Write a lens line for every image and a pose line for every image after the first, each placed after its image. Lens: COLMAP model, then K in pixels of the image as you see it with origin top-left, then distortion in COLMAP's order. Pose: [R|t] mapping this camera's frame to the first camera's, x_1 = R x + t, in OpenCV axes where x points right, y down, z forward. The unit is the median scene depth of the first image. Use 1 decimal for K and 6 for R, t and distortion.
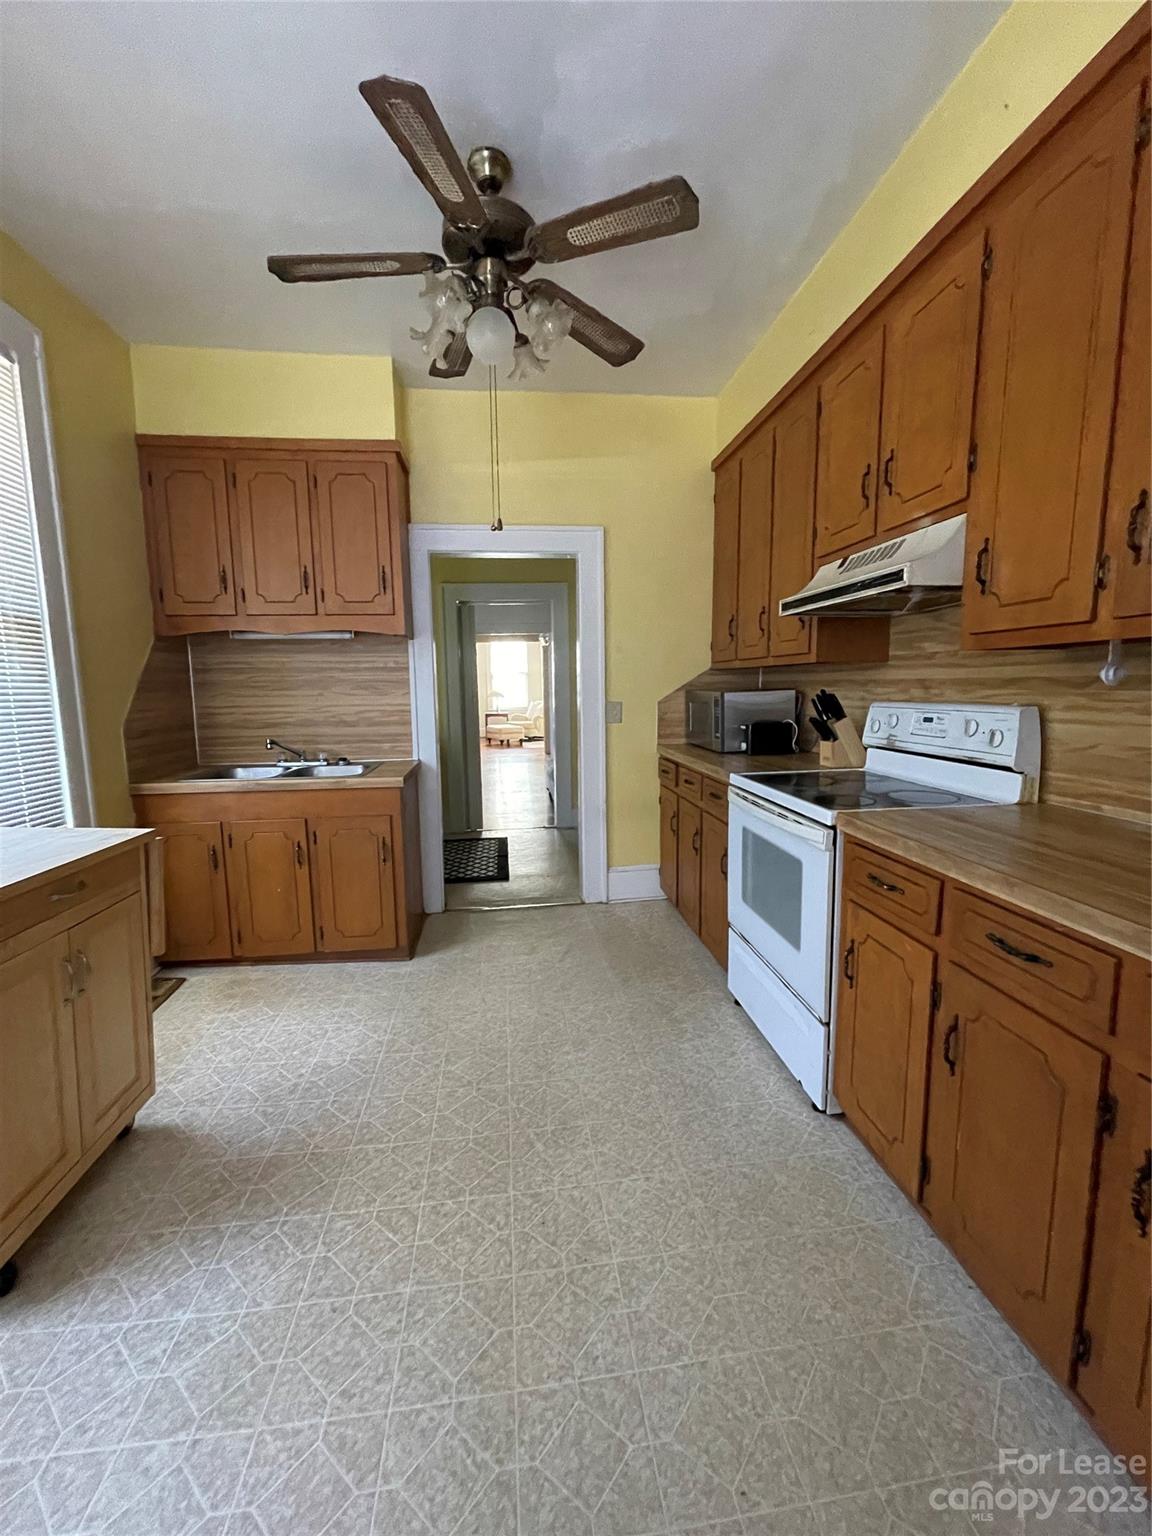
lens RADIAL K [[618.8, 0, 574.4], [0, 618.8, 766.0], [0, 0, 1]] dist [-0.002026, -0.000021]
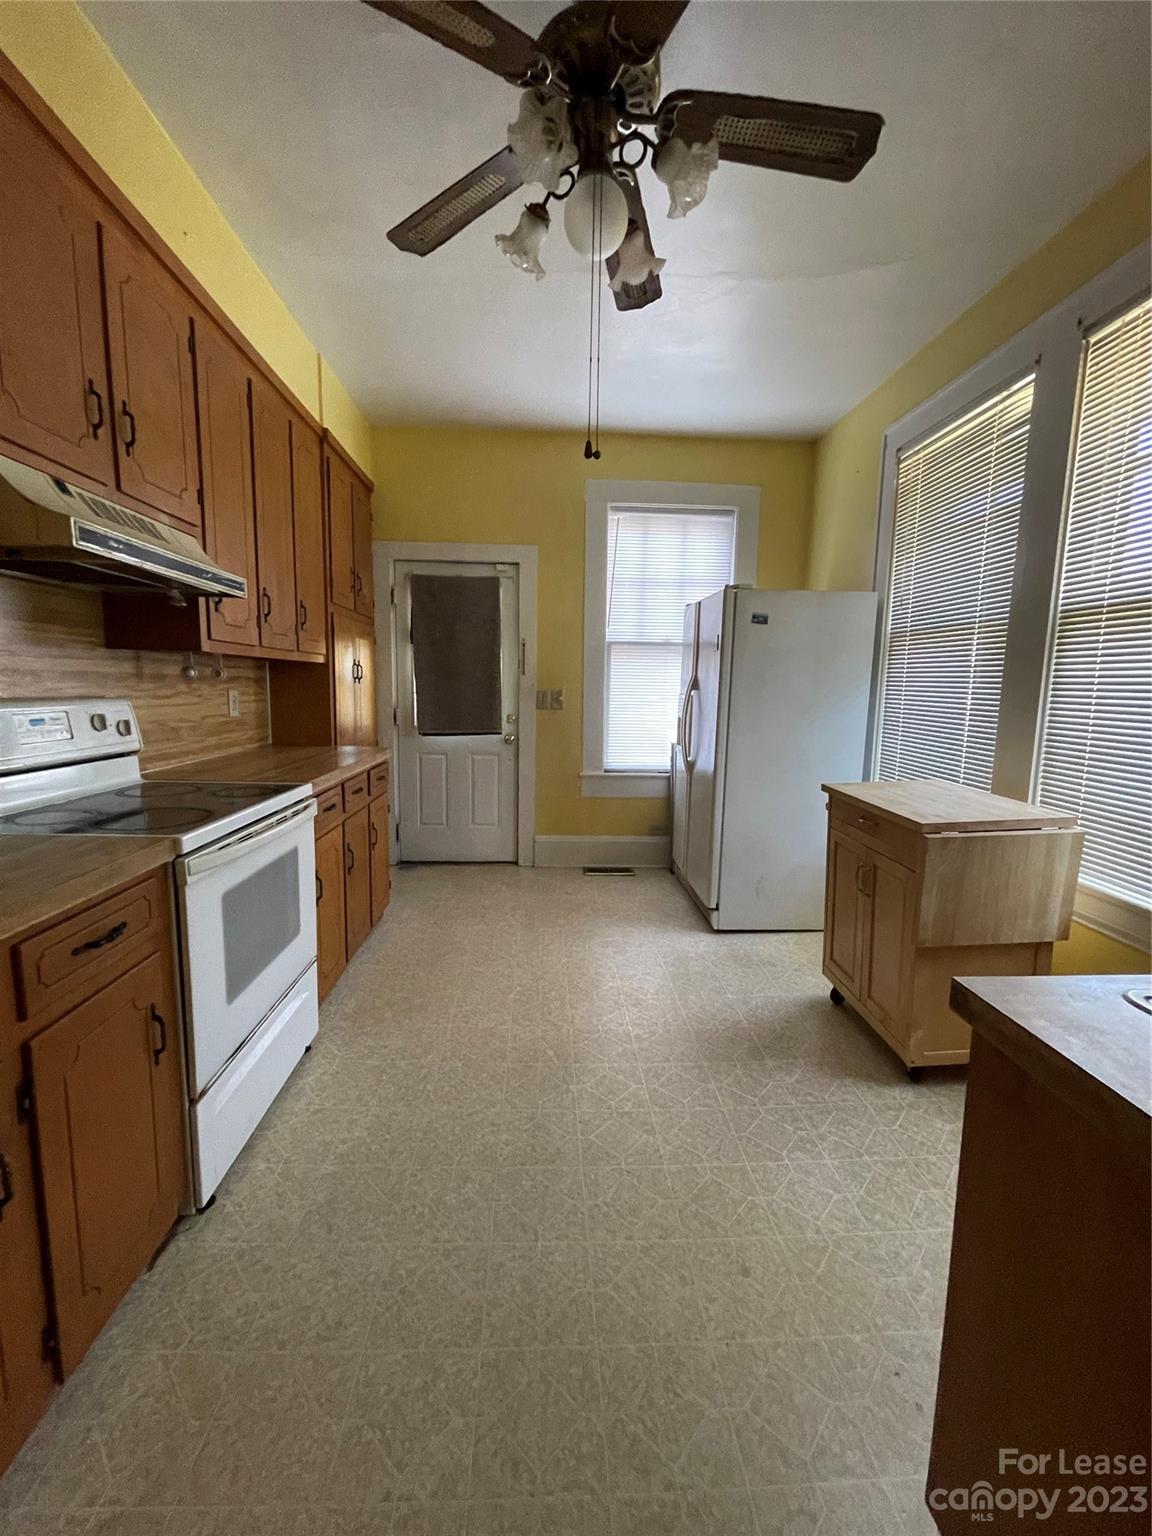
lens RADIAL K [[618.8, 0, 576.9], [0, 618.8, 762.7], [0, 0, 1]] dist [-0.002026, -0.000021]
pose [[-0.998294, -0.010201, 0.057498, -0.158217], [0.004312, 0.969060, 0.246789, -0.228252], [-0.058236, 0.246615, -0.967362, 1.840261]]
